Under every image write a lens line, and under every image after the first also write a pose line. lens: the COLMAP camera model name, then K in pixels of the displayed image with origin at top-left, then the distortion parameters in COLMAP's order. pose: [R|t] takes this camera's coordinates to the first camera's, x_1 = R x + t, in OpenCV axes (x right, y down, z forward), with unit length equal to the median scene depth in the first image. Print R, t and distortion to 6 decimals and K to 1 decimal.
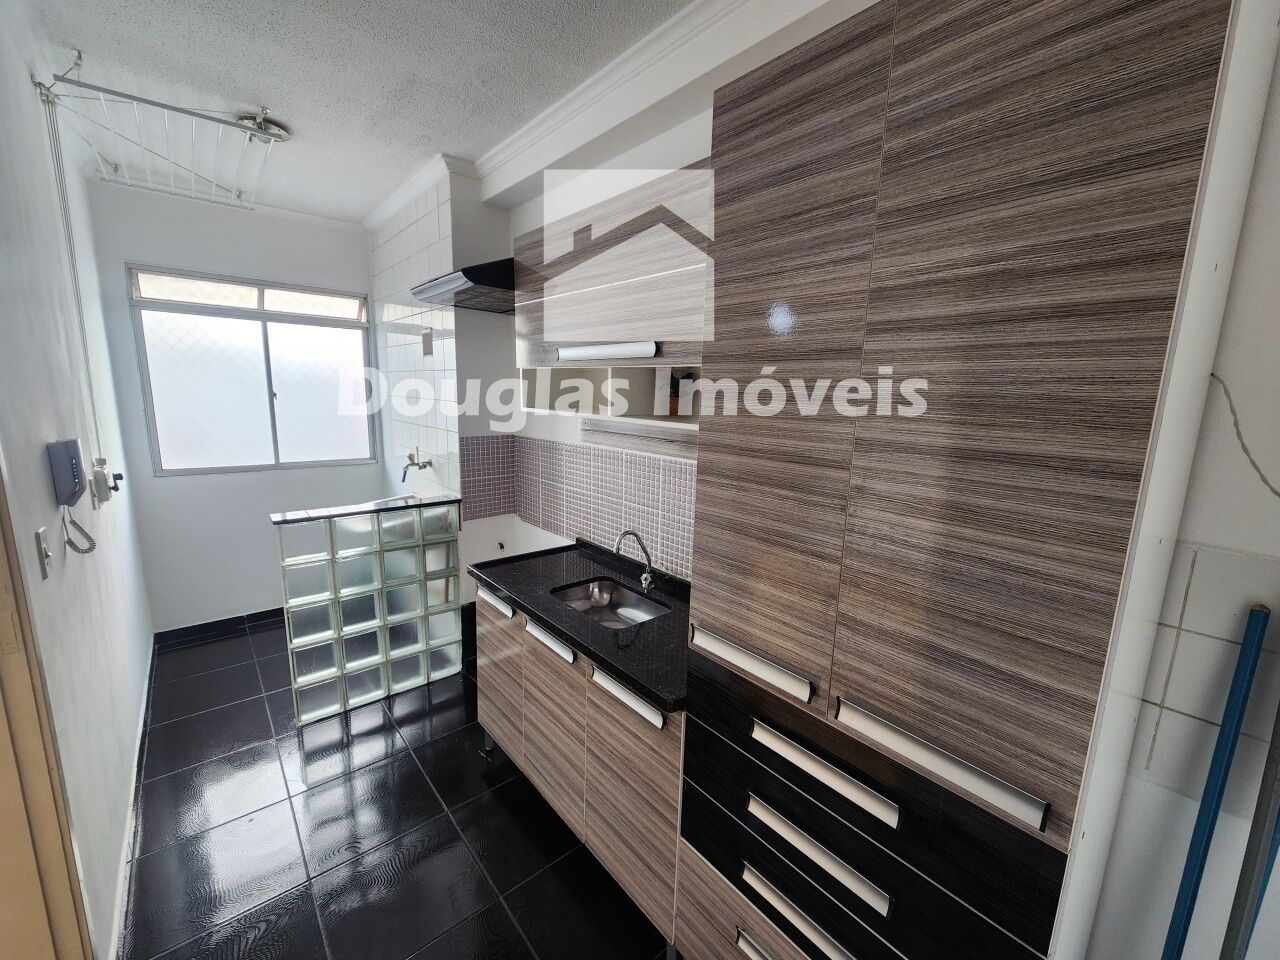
lens RADIAL K [[519.6, 0, 640.2], [0, 519.6, 483.6], [0, 0, 1]] dist [0.004776, -0.000426]
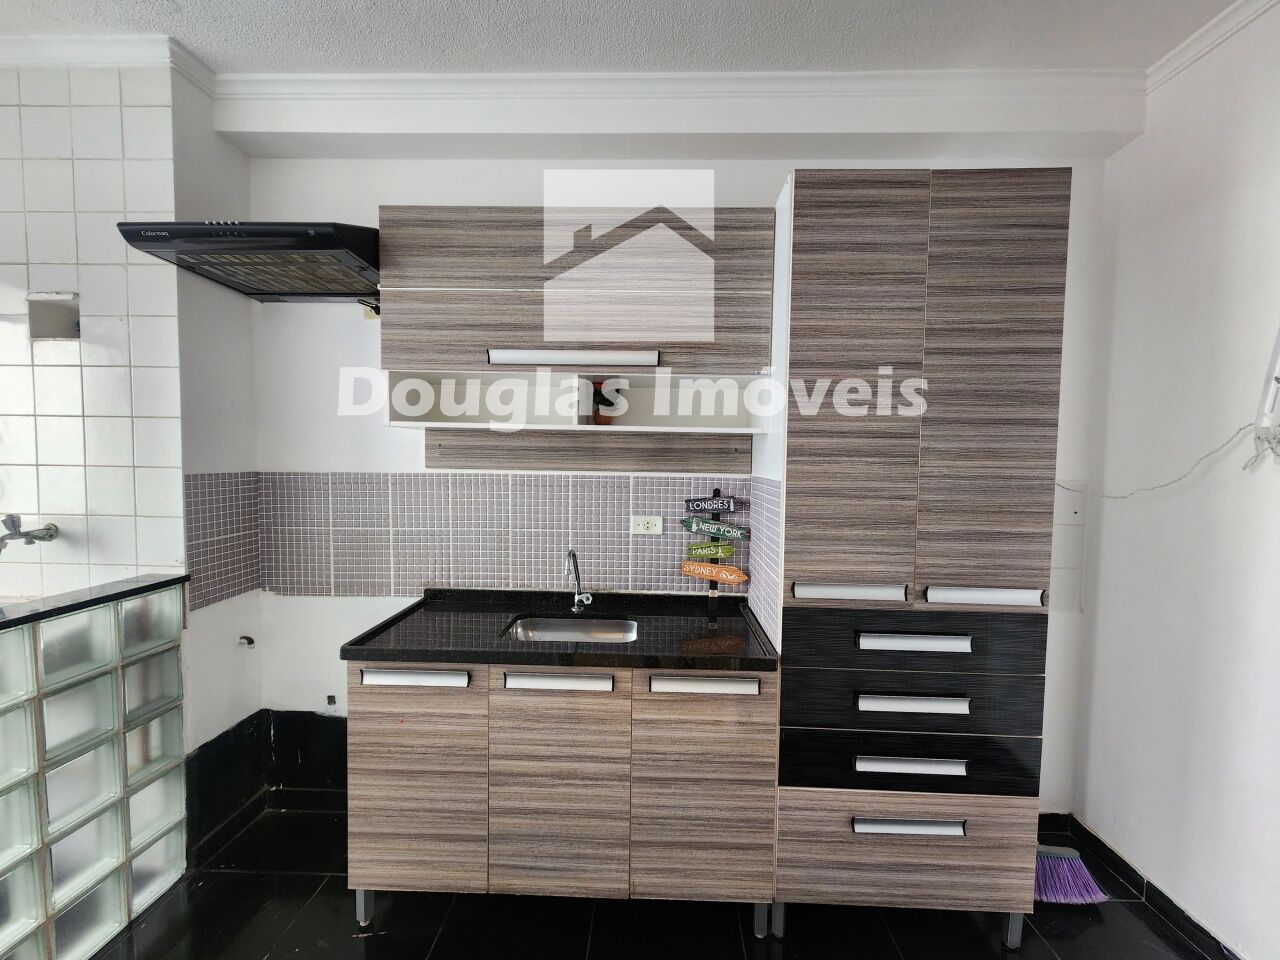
lens RADIAL K [[519.6, 0, 640.2], [0, 519.6, 483.6], [0, 0, 1]] dist [0.004776, -0.000426]
pose [[0.670791, -0.054945, 0.739609, -1.256570], [0.134019, 0.989815, -0.048016, 0.068798], [-0.729437, 0.131331, 0.671322, 0.531161]]
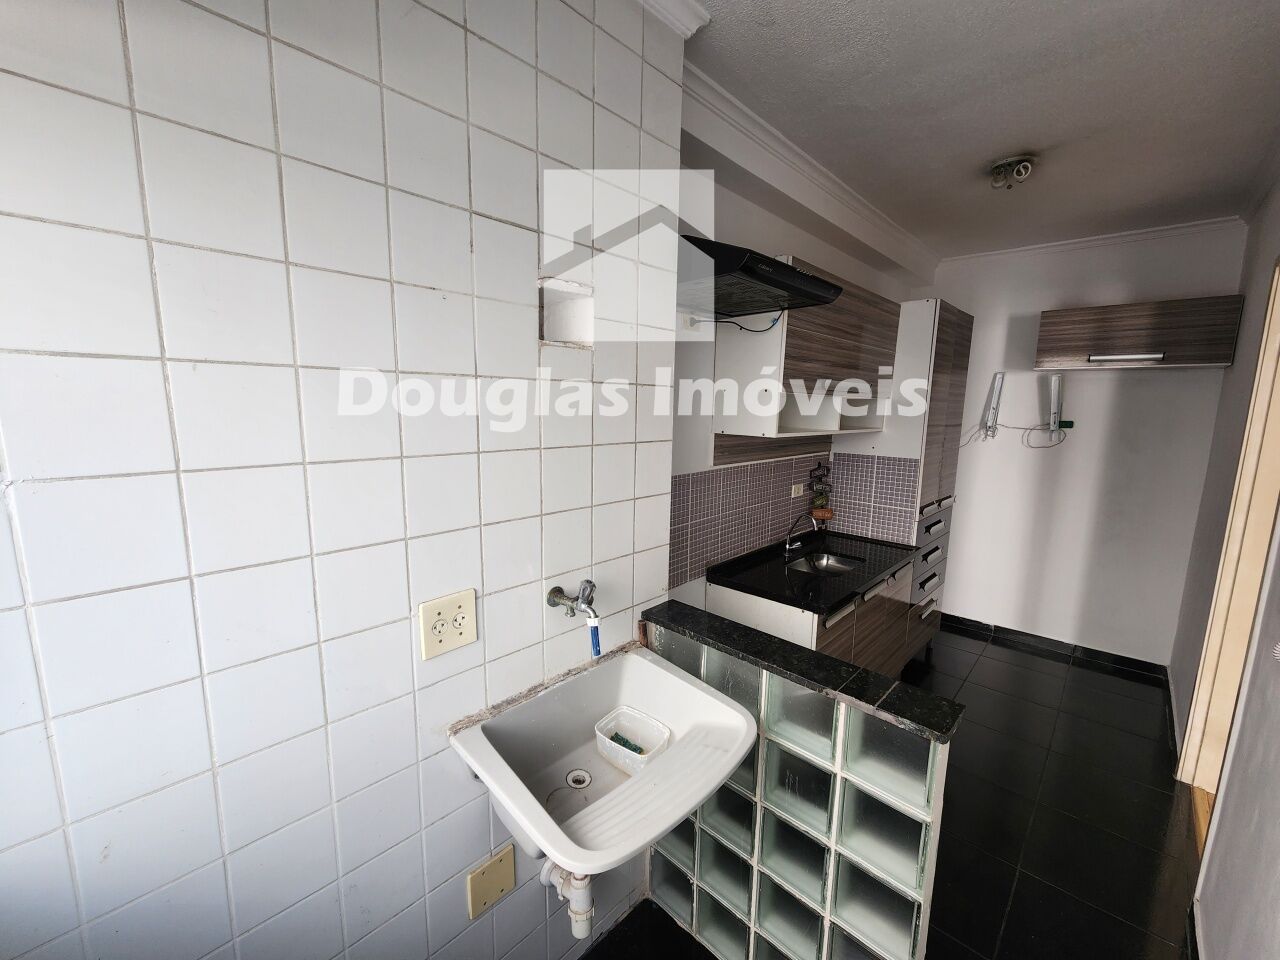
lens RADIAL K [[519.6, 0, 640.2], [0, 519.6, 483.6], [0, 0, 1]] dist [0.004776, -0.000426]
pose [[-0.104508, -0.182870, 0.977567, -2.606007], [0.153469, 0.968210, 0.197527, -0.648978], [-0.982611, 0.170669, -0.073121, 3.045664]]
